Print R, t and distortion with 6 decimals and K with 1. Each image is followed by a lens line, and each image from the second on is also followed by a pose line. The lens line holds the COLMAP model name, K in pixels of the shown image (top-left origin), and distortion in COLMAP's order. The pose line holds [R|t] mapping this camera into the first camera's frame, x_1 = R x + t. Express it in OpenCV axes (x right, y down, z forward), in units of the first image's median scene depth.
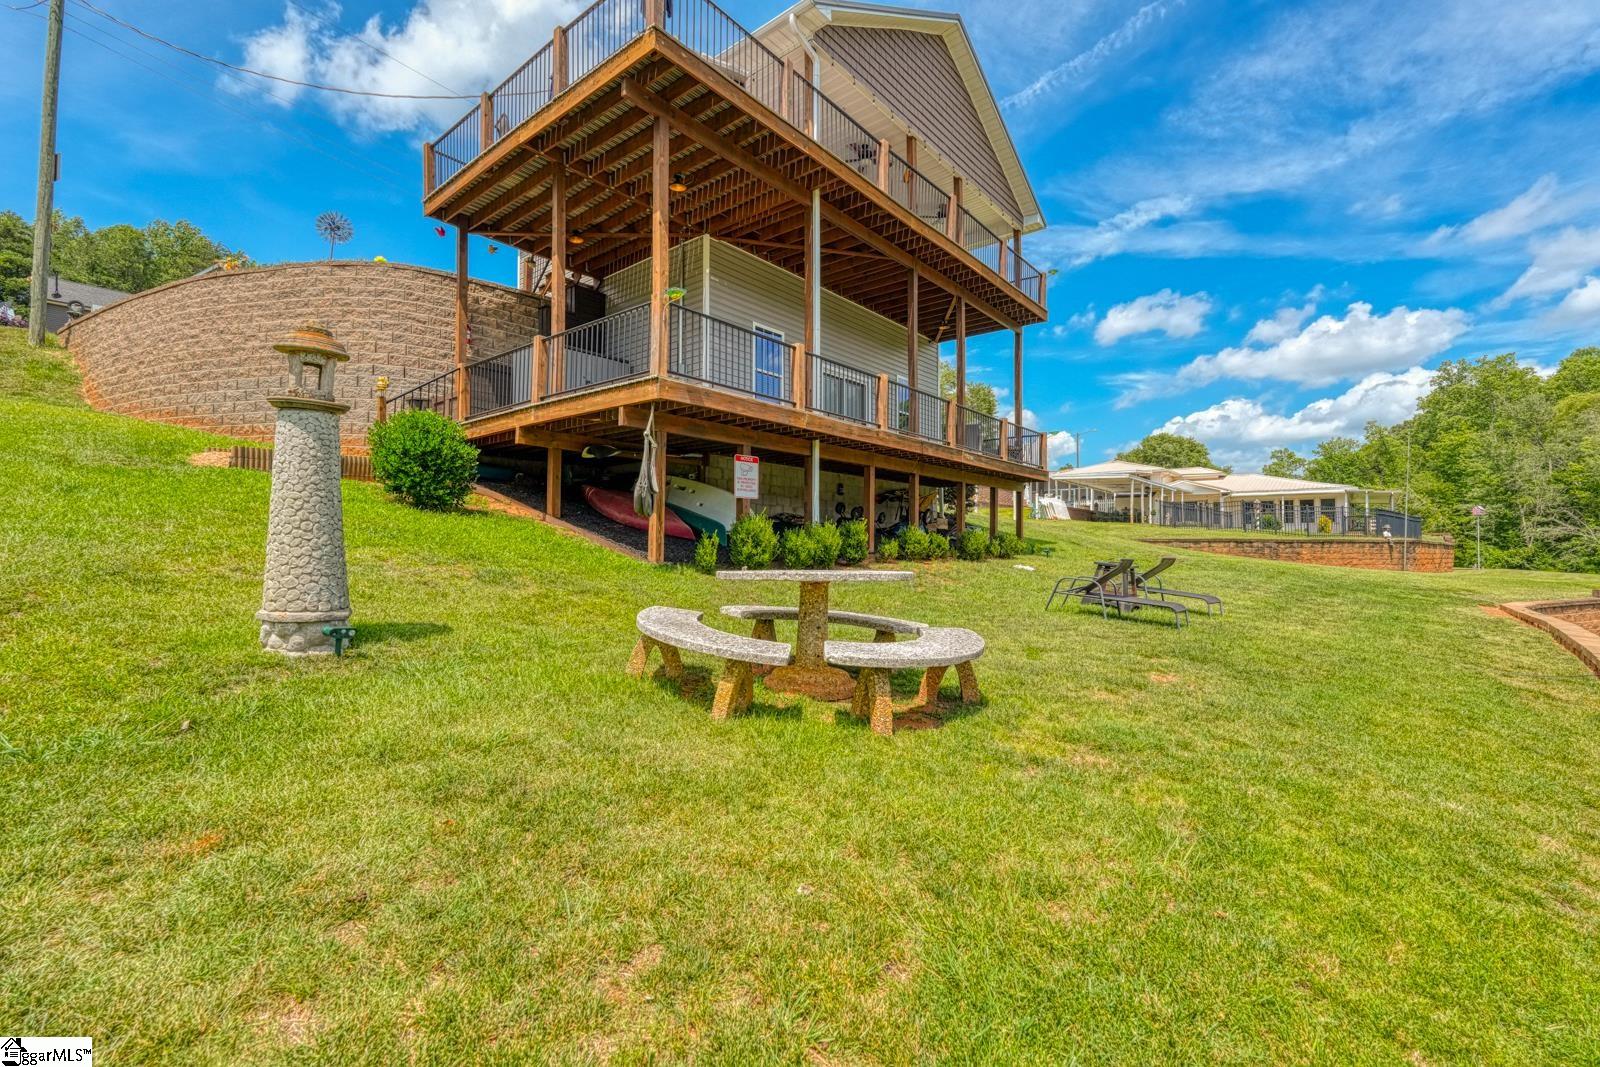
lens RADIAL K [[698.9, 0, 801.9], [0, 698.9, 531.8], [0, 0, 1]] dist [0.001783, 0.000572]
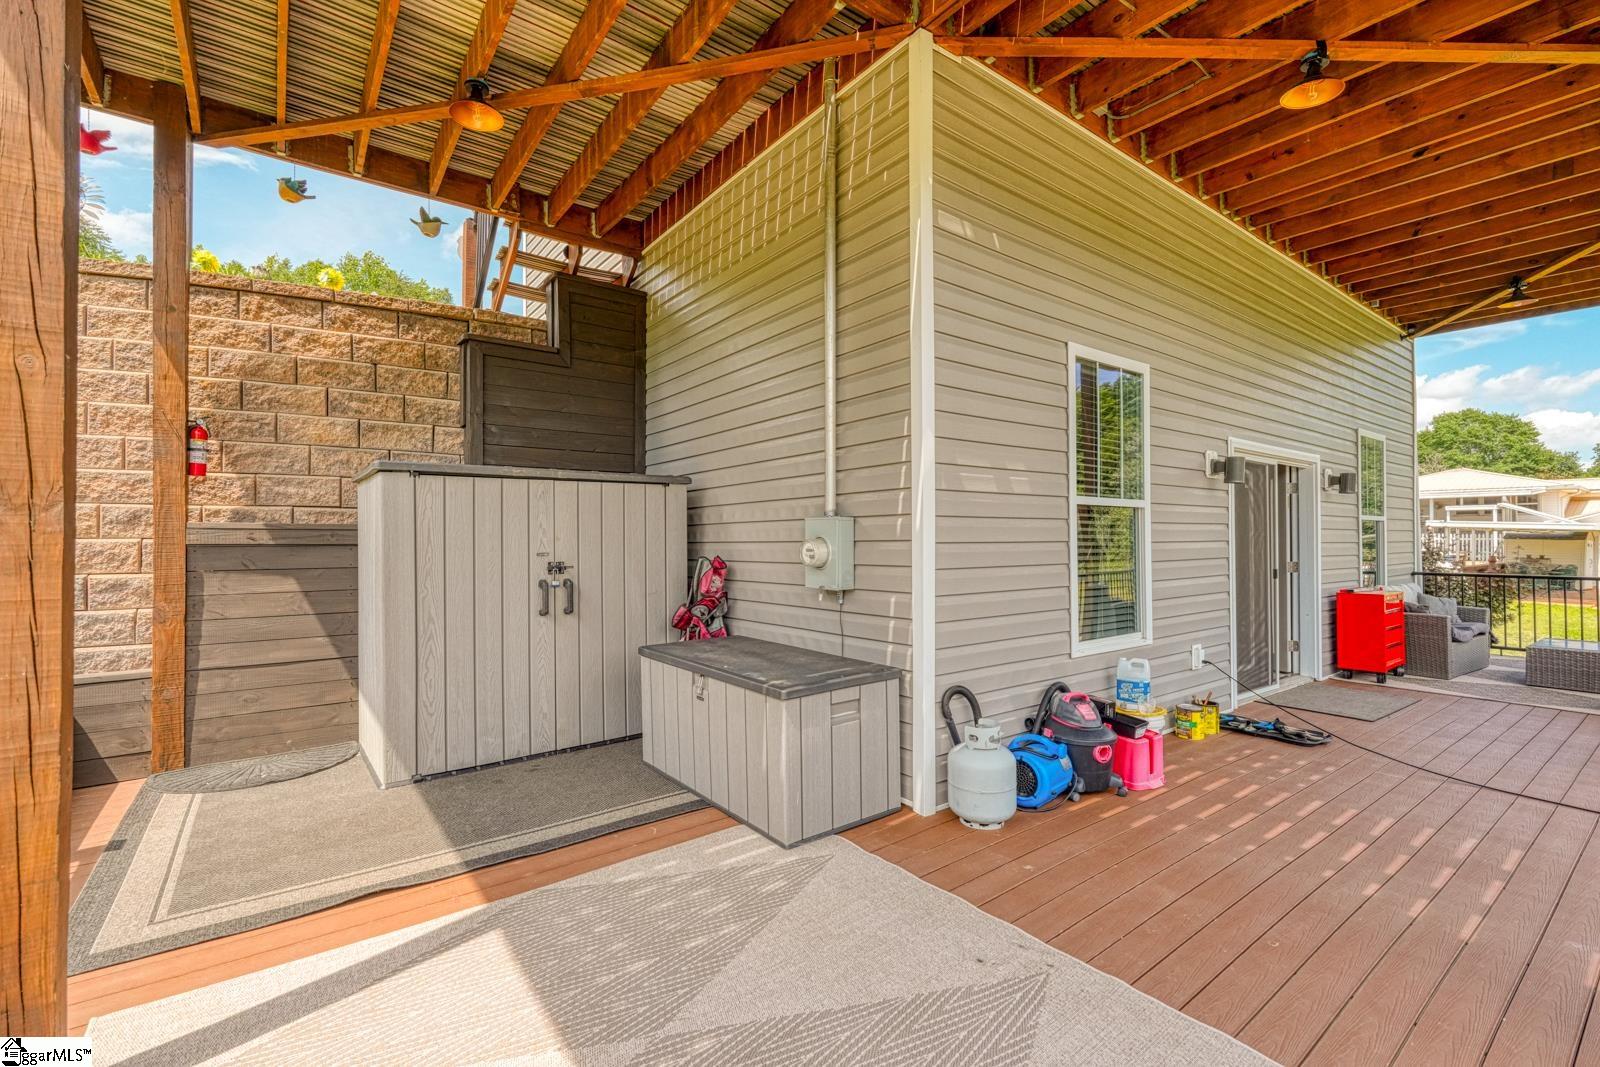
lens RADIAL K [[698.9, 0, 801.9], [0, 698.9, 531.8], [0, 0, 1]] dist [0.001783, 0.000572]
pose [[0.974173, -0.008282, -0.225650, -0.113489], [0.012571, 0.999766, 0.017579, -0.224245], [0.225452, -0.019961, 0.974050, 0.675782]]
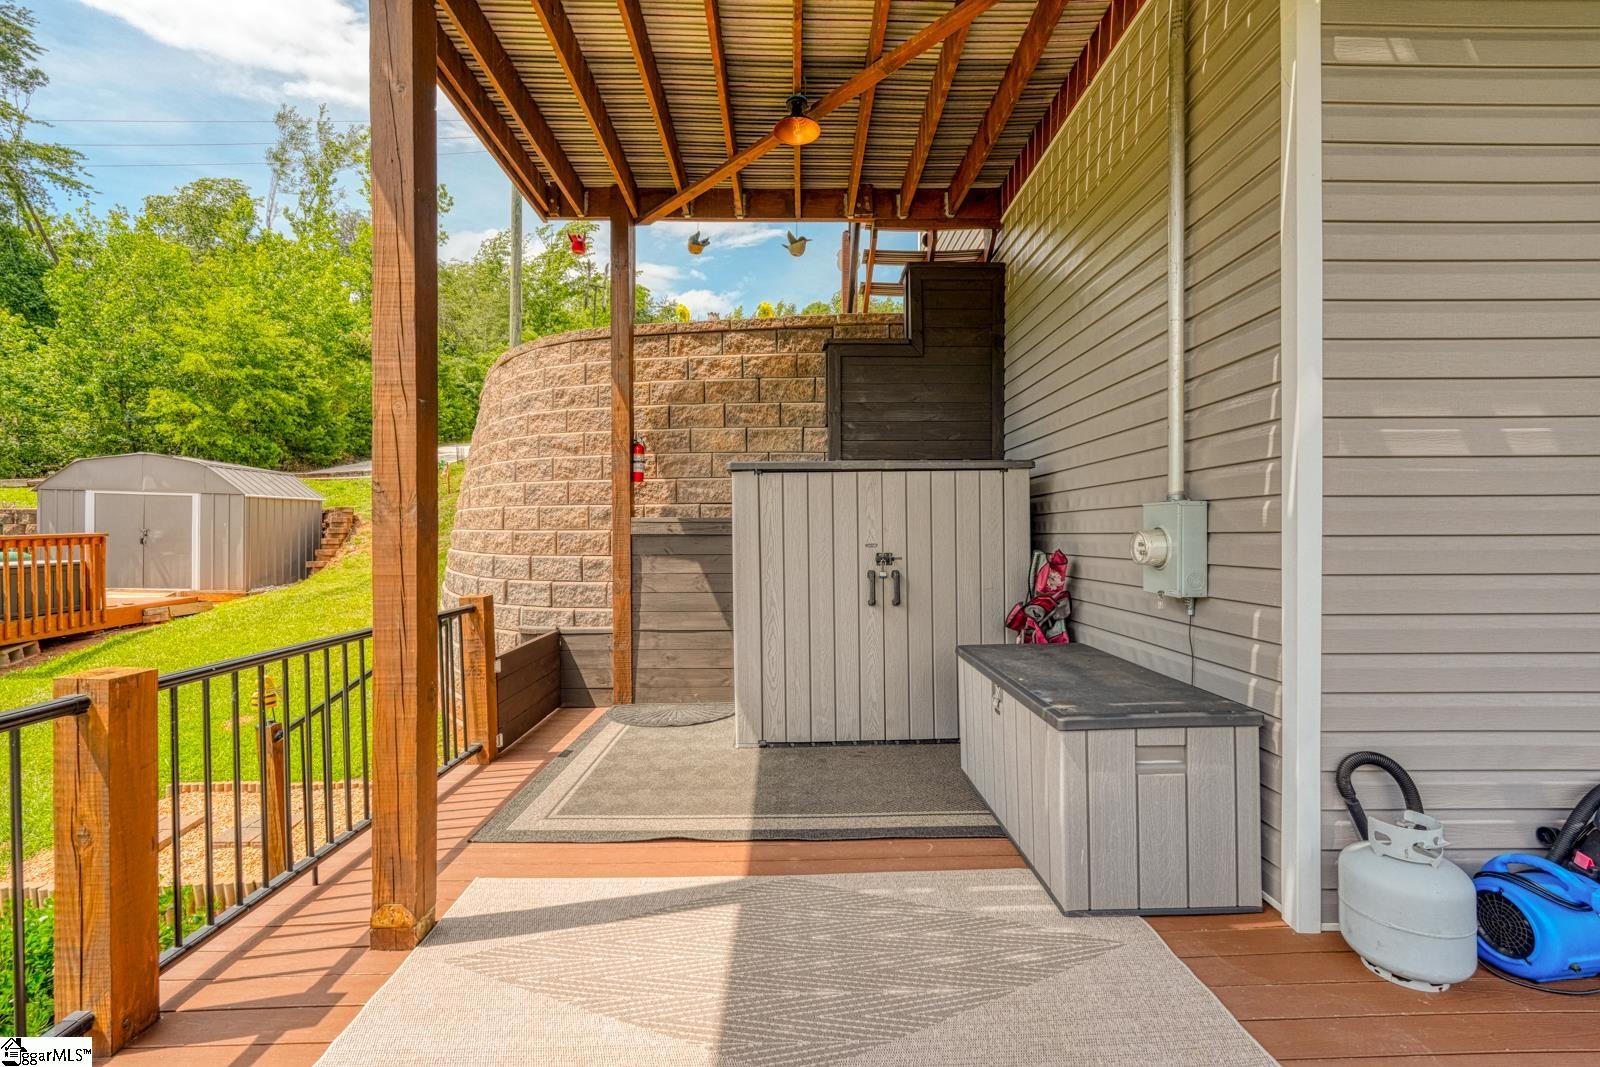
lens RADIAL K [[698.9, 0, 801.9], [0, 698.9, 531.8], [0, 0, 1]] dist [0.001783, 0.000572]
pose [[0.654253, -0.004324, -0.756264, -0.078311], [0.028447, 0.999417, 0.018896, -0.223098], [0.755741, -0.033876, 0.653994, 0.723286]]
